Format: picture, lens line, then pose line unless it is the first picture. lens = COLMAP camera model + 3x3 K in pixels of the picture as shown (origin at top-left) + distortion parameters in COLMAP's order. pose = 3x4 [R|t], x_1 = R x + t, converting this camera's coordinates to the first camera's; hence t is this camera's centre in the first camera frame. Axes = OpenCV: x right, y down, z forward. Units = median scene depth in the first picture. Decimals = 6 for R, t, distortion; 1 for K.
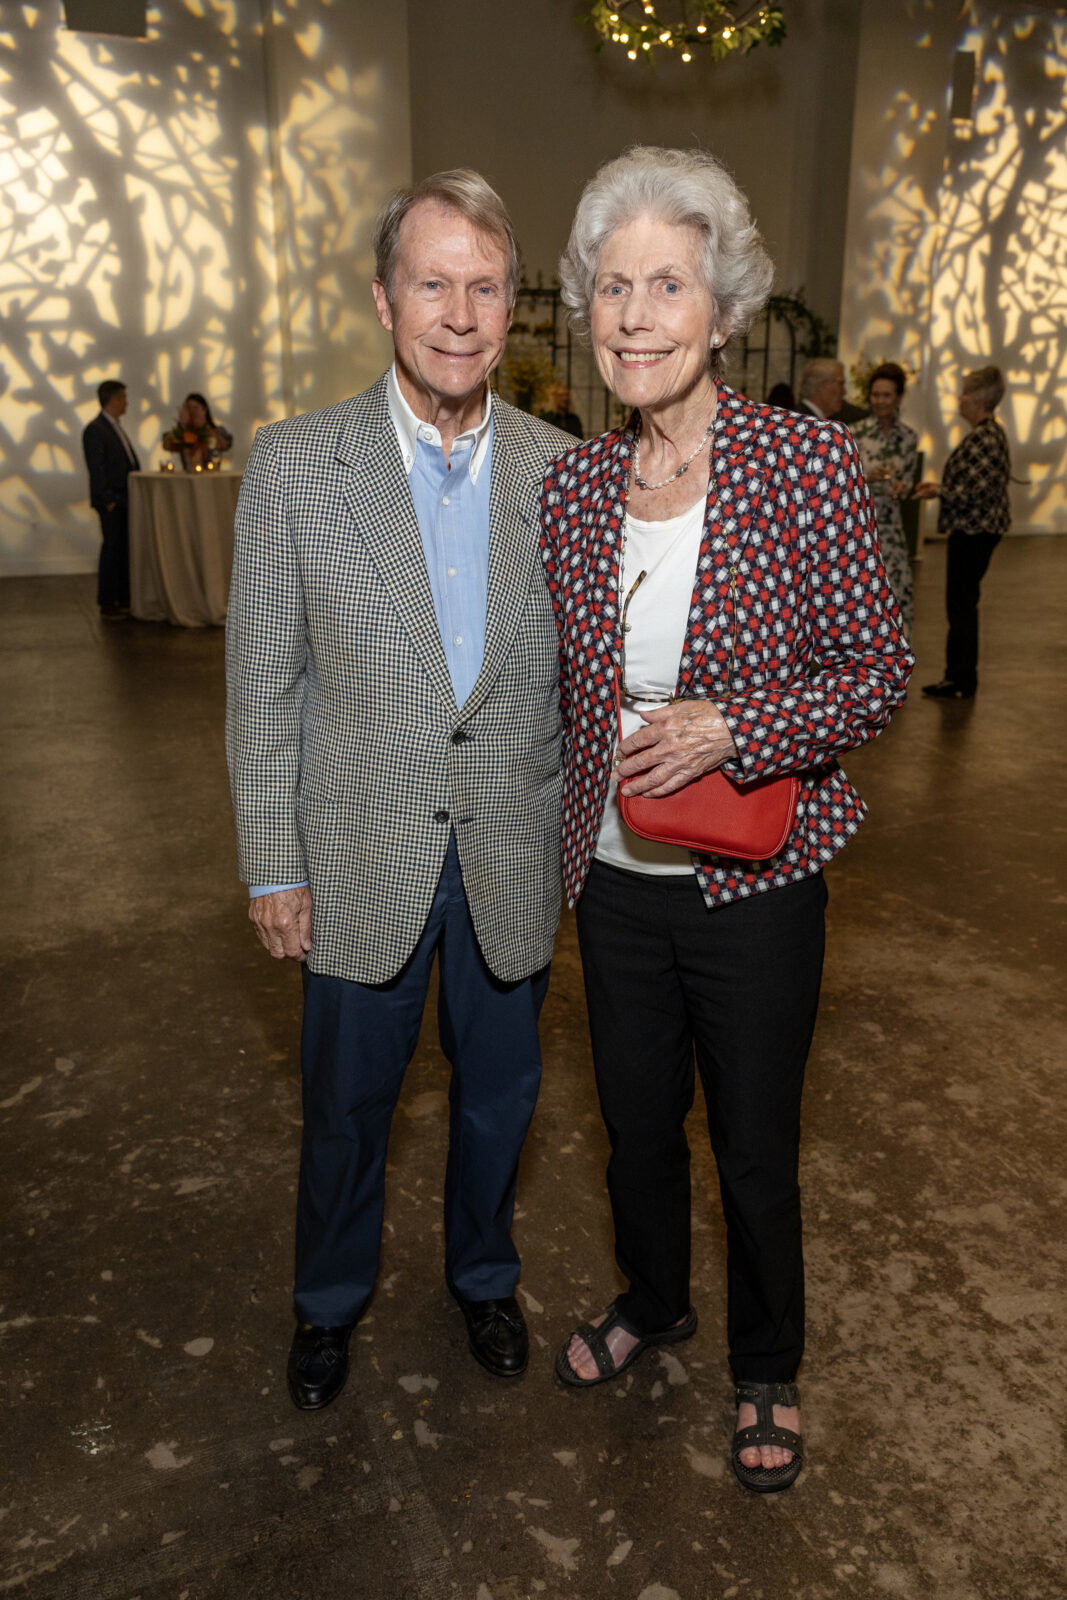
lens RADIAL K [[1234.4, 0, 535.2], [0, 1234.4, 798.3], [0, 0, 1]] dist [0.004563, 0.001998]
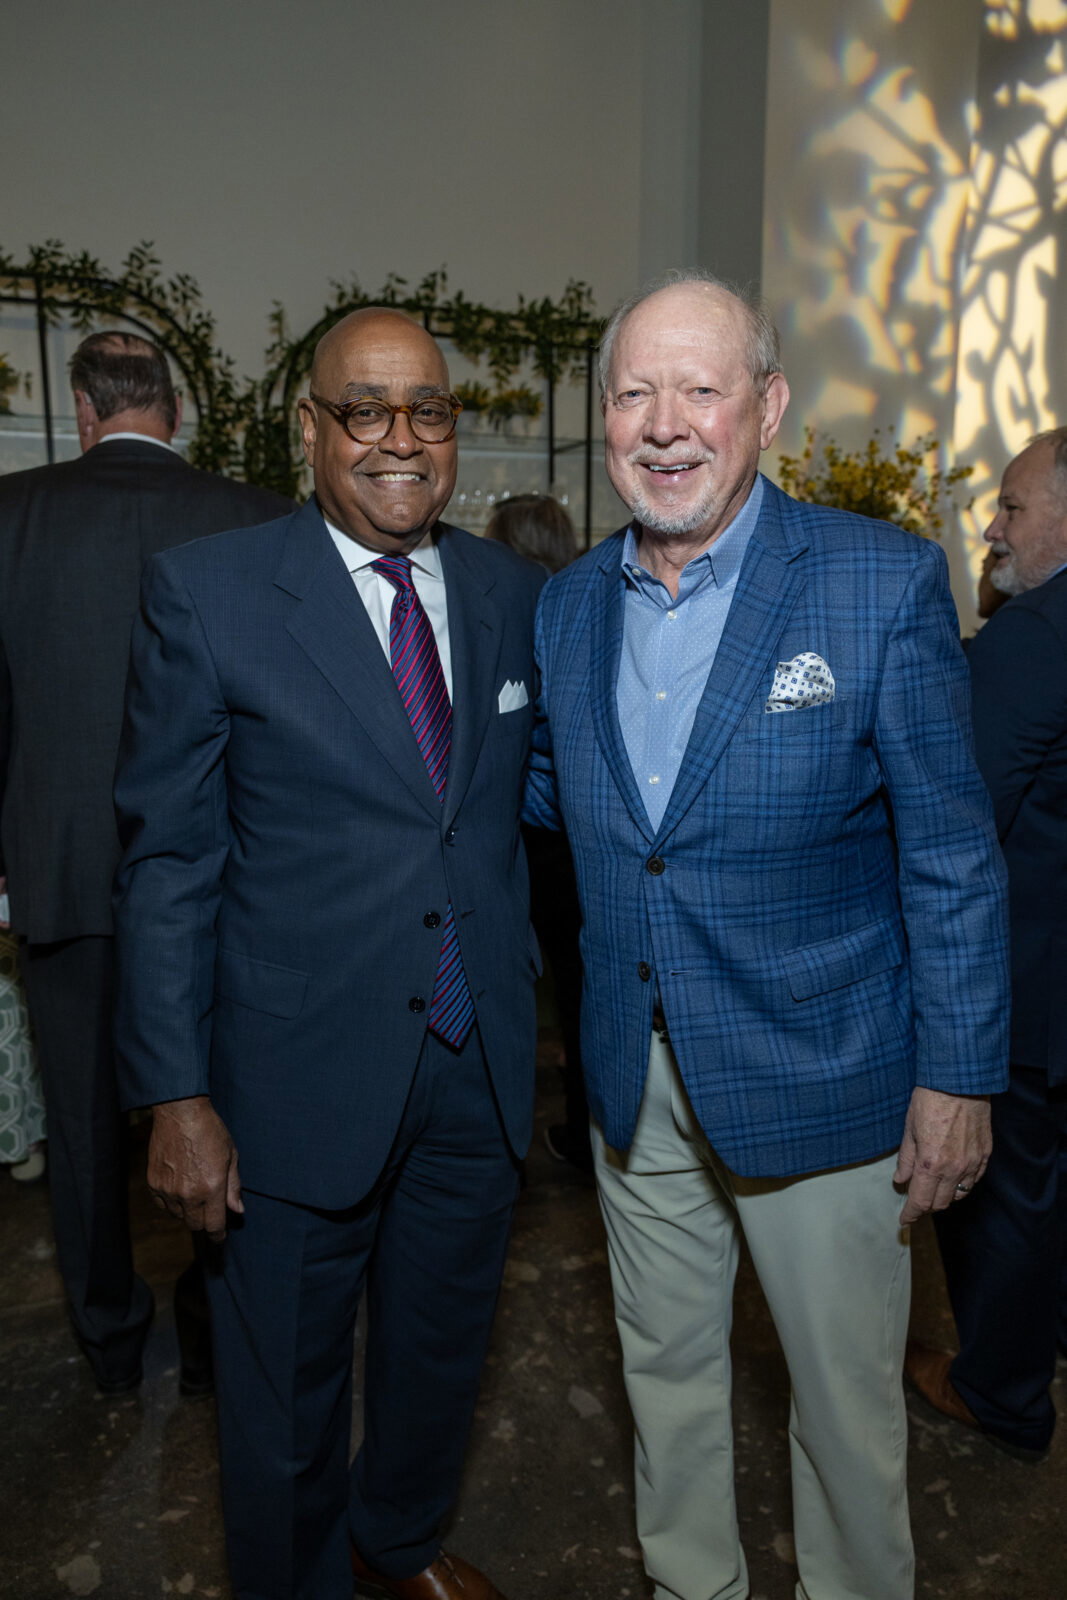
lens RADIAL K [[1187.8, 0, 532.6], [0, 1187.8, 800.4], [0, 0, 1]] dist [0.011112, 0.005824]
pose [[0.999709, -0.006301, 0.023264, 0.155964], [0.009039, 0.992789, -0.119531, -0.188860], [-0.022344, 0.119707, 0.992558, 0.600940]]
